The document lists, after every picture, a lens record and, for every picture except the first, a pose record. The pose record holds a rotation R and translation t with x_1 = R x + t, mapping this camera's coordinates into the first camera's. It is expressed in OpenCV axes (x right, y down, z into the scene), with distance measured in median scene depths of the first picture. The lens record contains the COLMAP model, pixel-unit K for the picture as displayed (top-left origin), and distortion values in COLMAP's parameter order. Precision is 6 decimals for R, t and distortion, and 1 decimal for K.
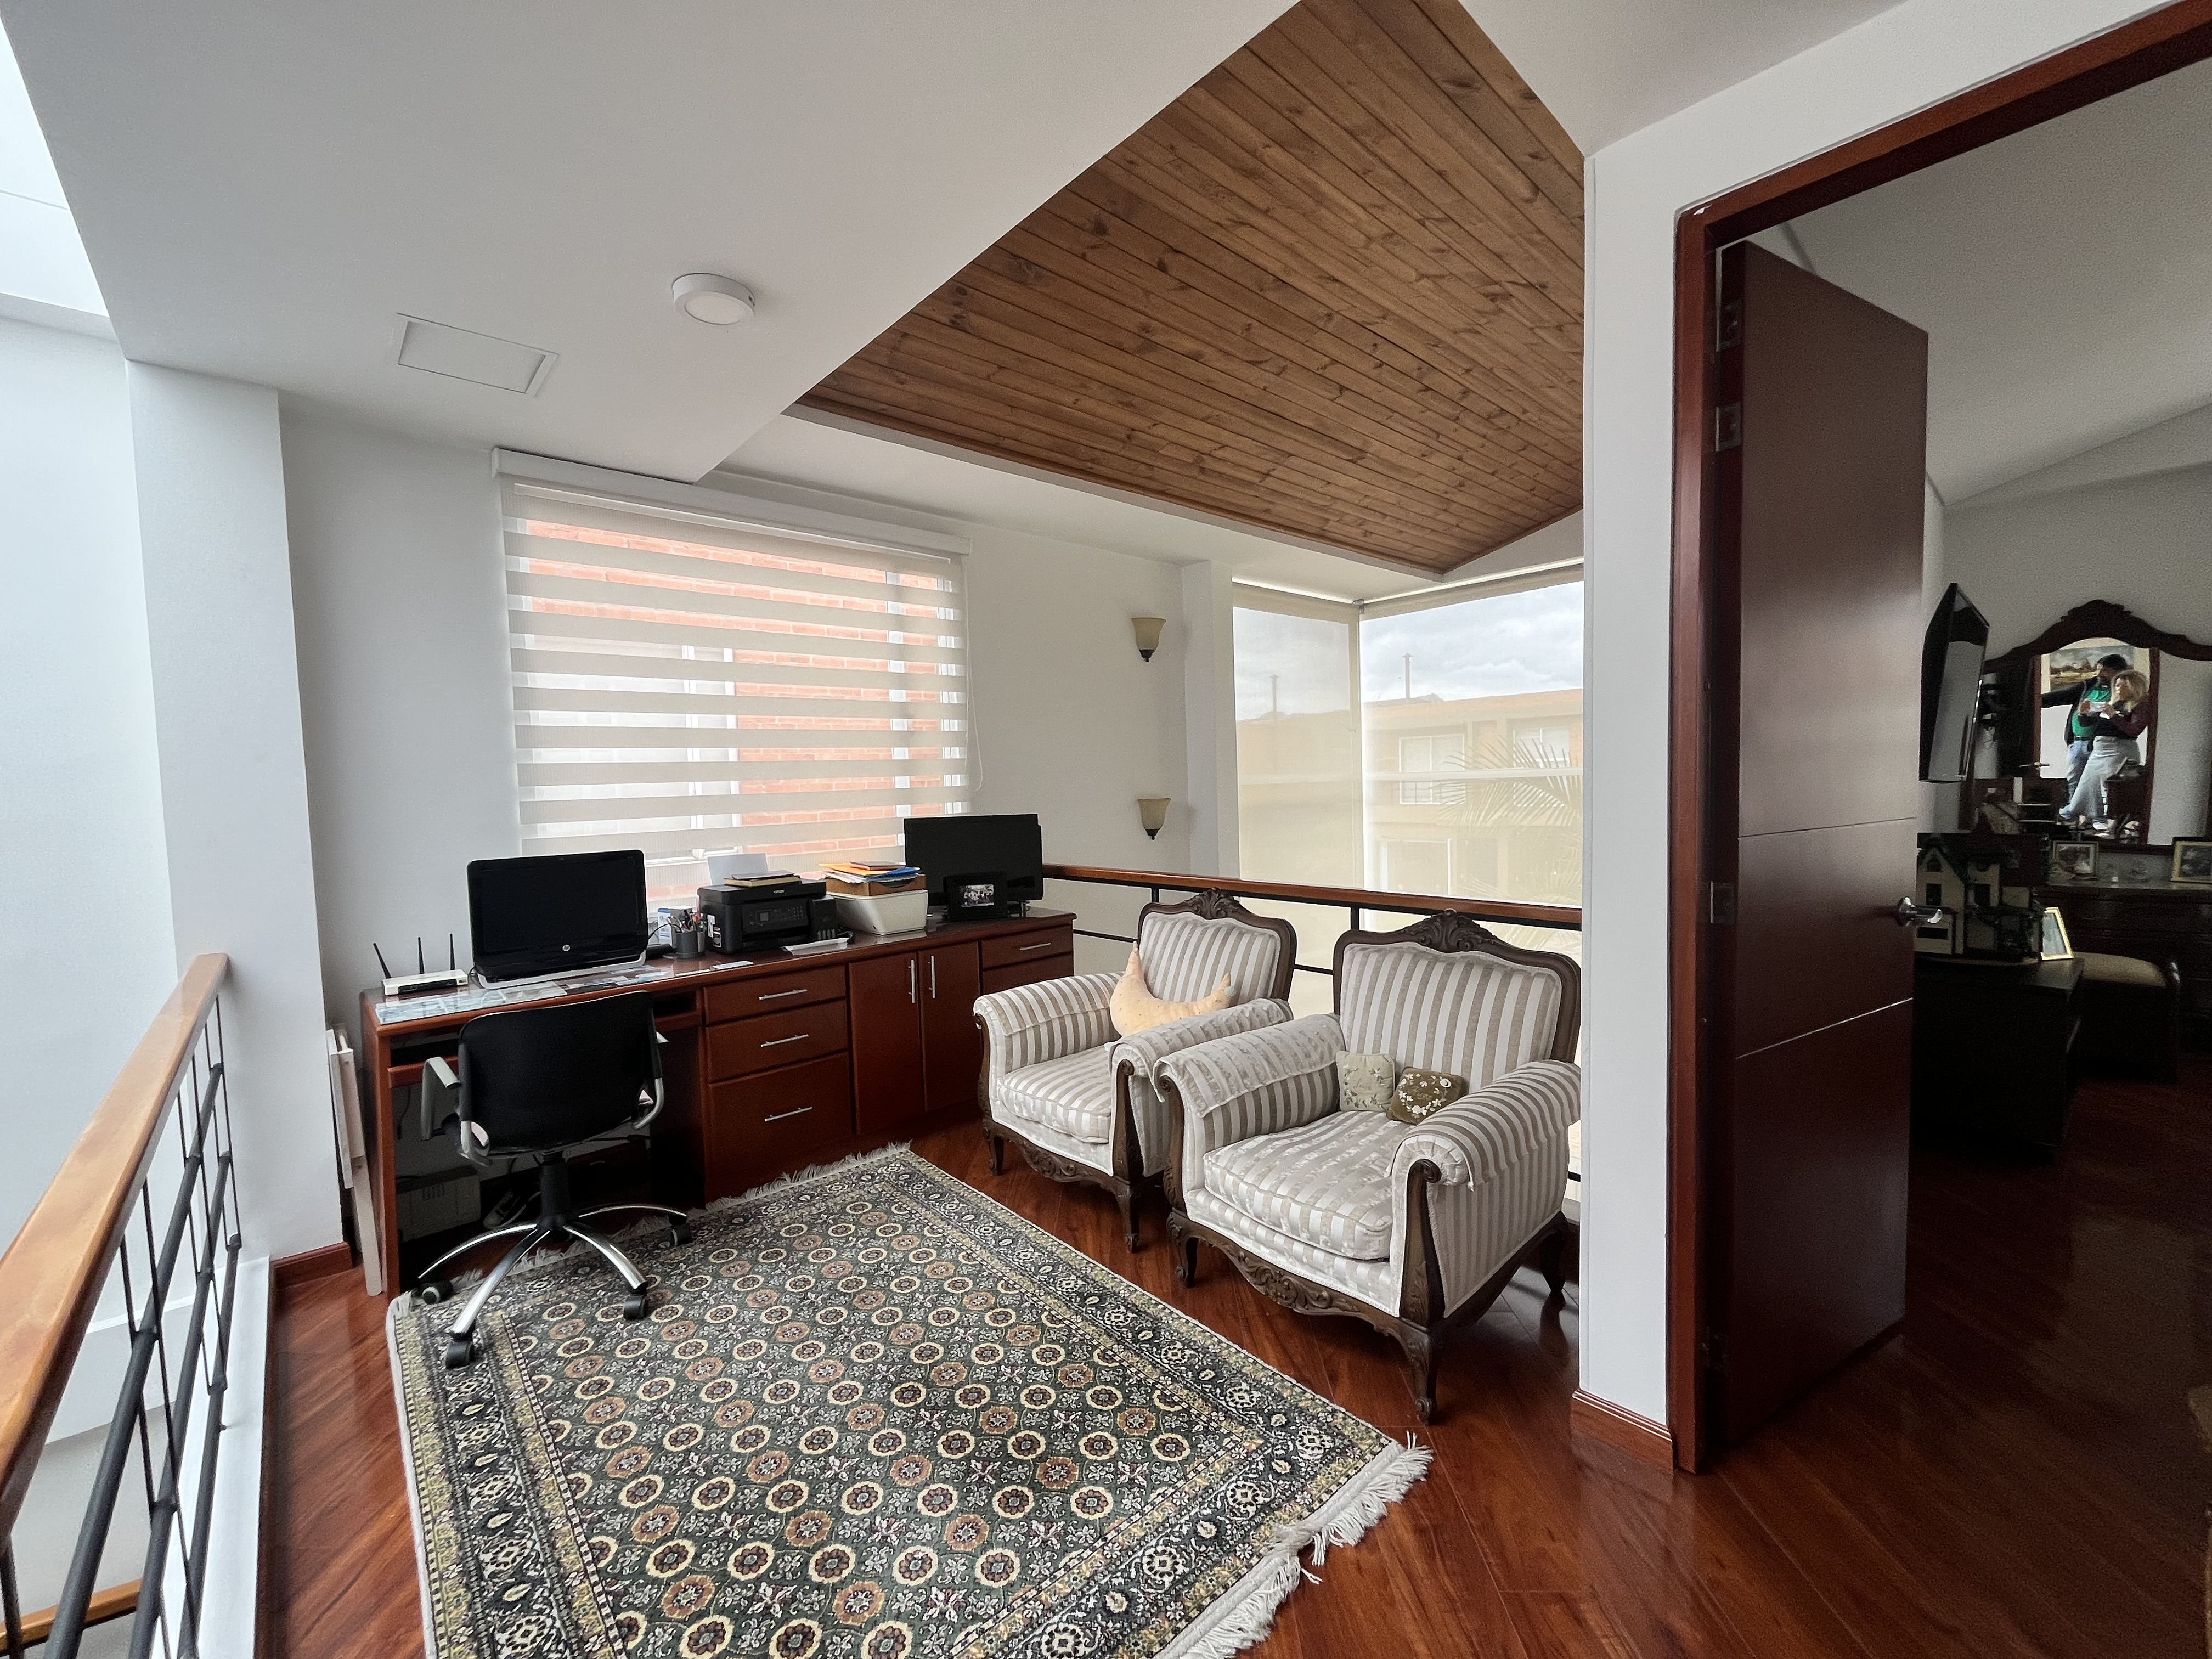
lens RADIAL K [[897.5, 0, 1102.0], [0, 897.5, 828.6], [0, 0, 1]] dist [-0.002566, 0.000069]
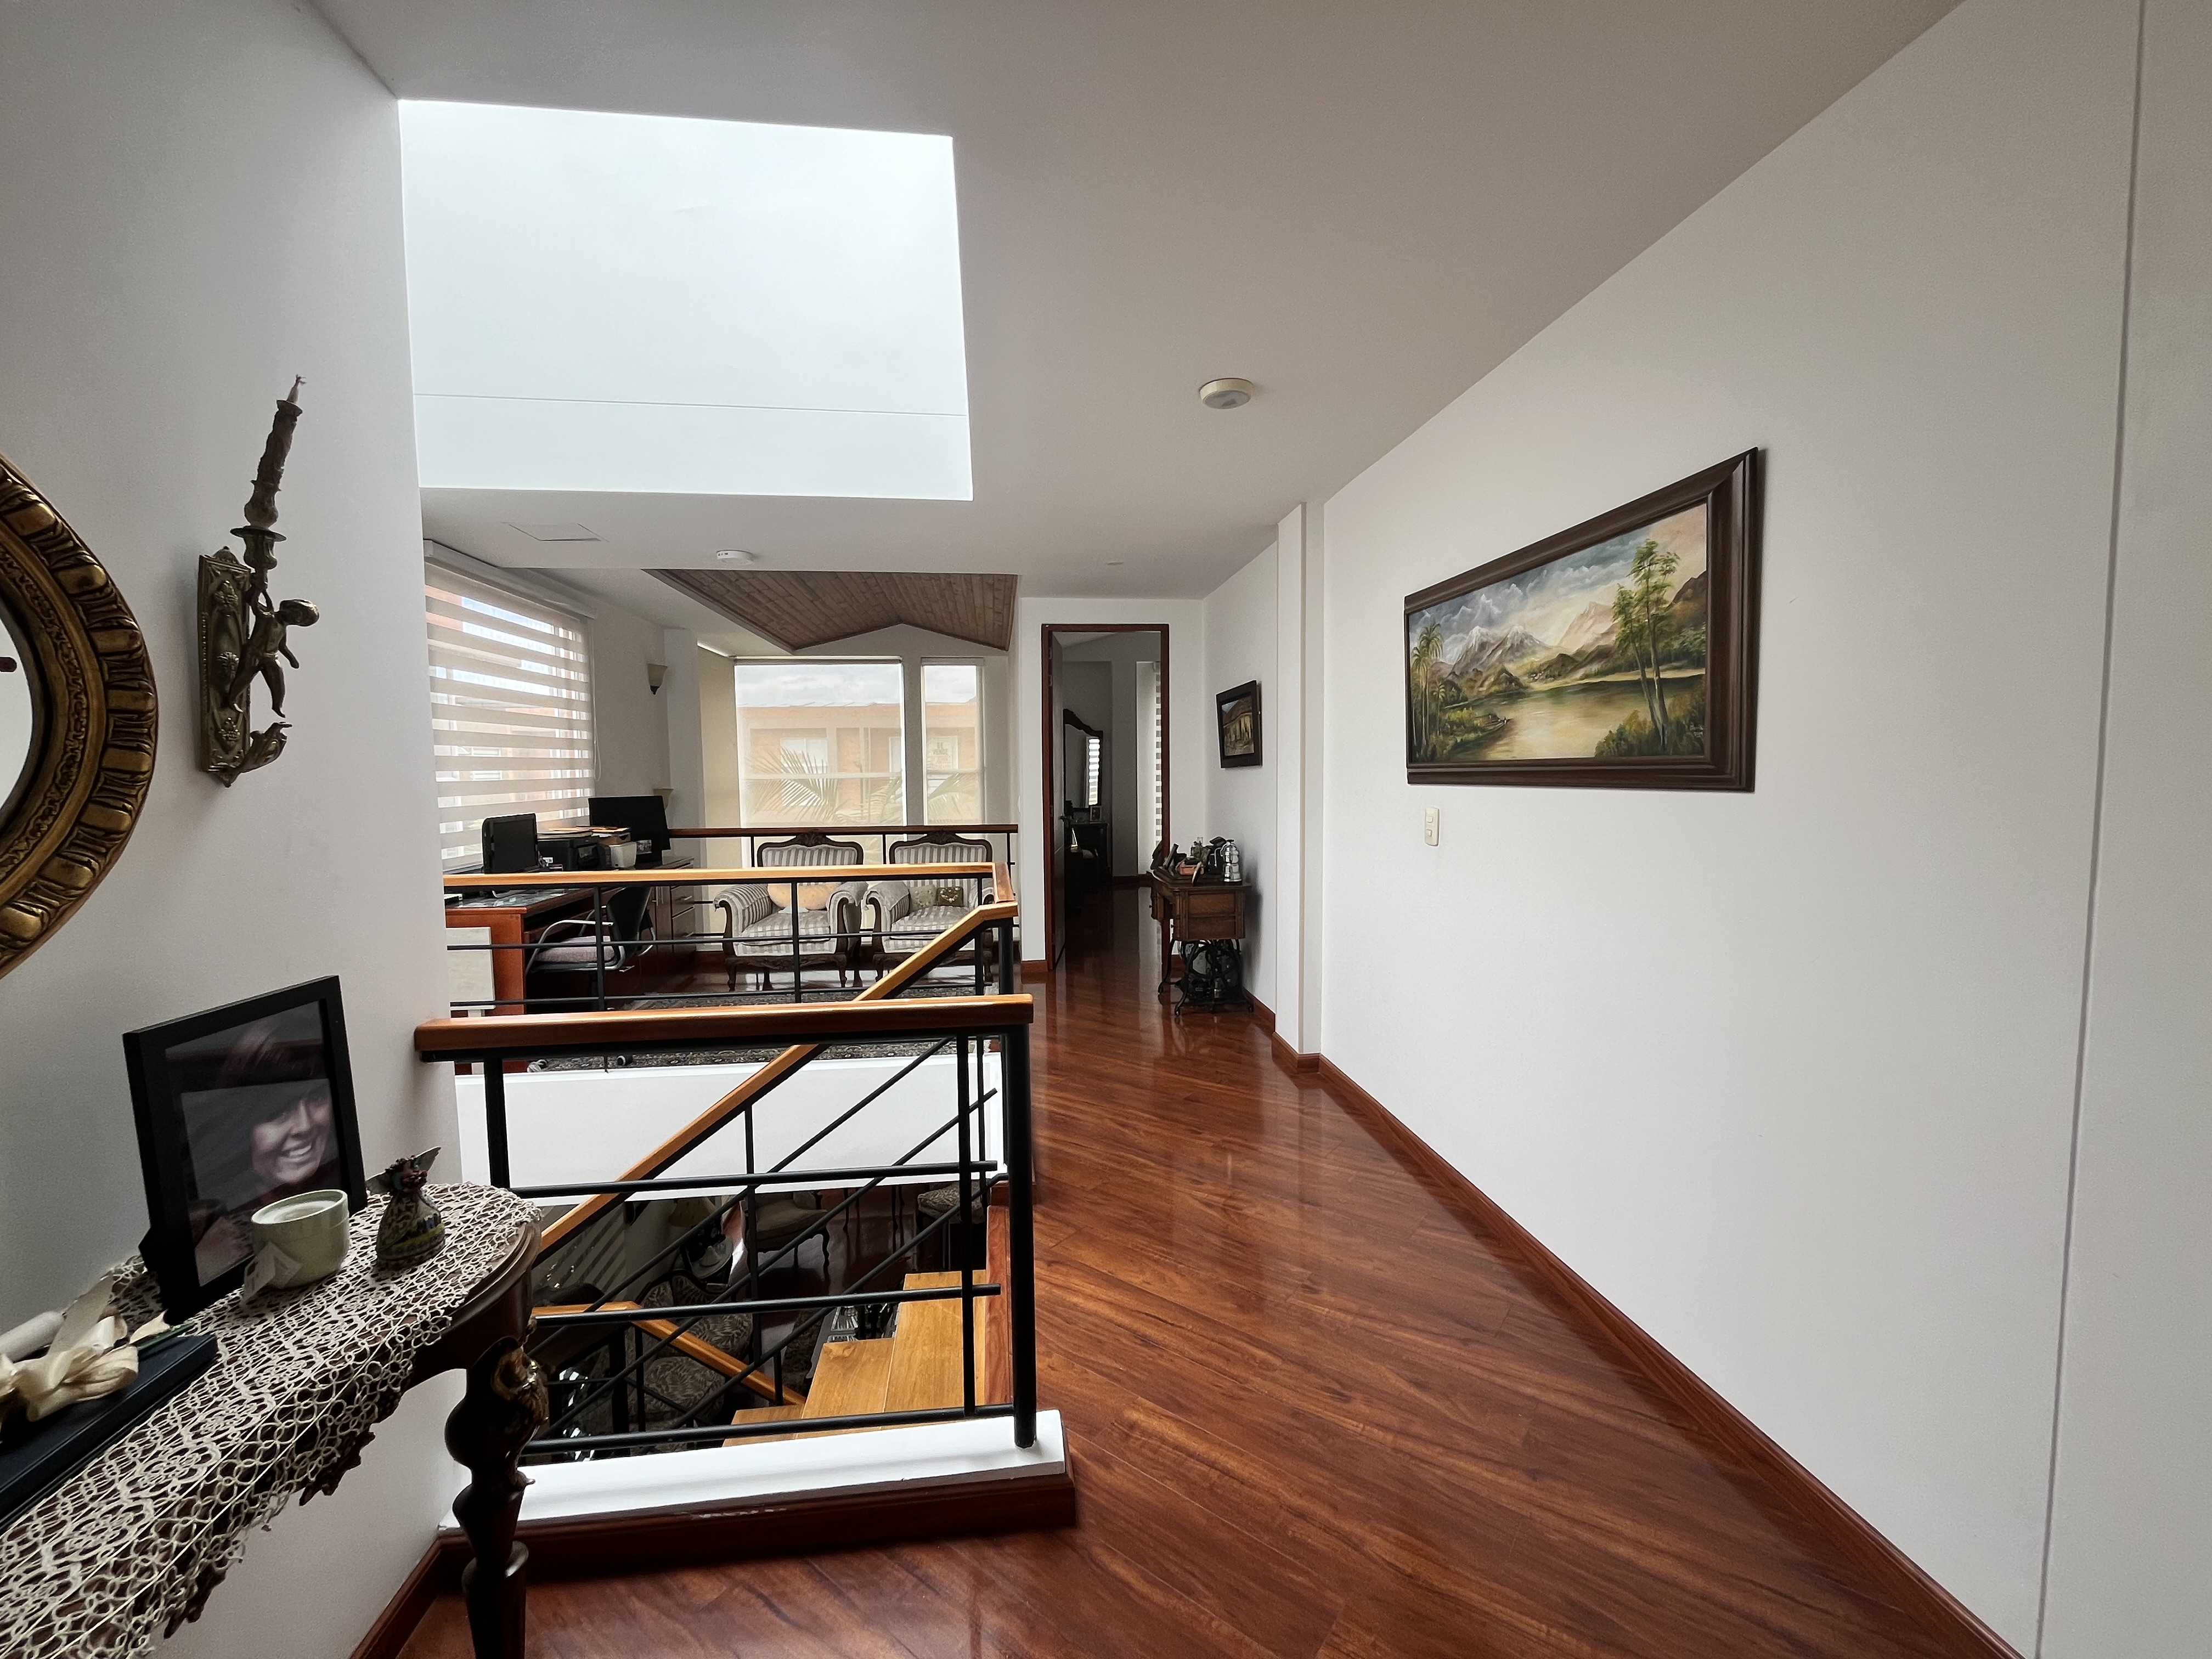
lens RADIAL K [[897.5, 0, 1102.0], [0, 897.5, 828.6], [0, 0, 1]] dist [-0.002566, 0.000069]
pose [[0.579244, -0.031193, 0.814557, -0.892783], [0.035532, 0.999284, 0.012999, 0.047125], [-0.814380, 0.021413, 0.579937, -0.529082]]
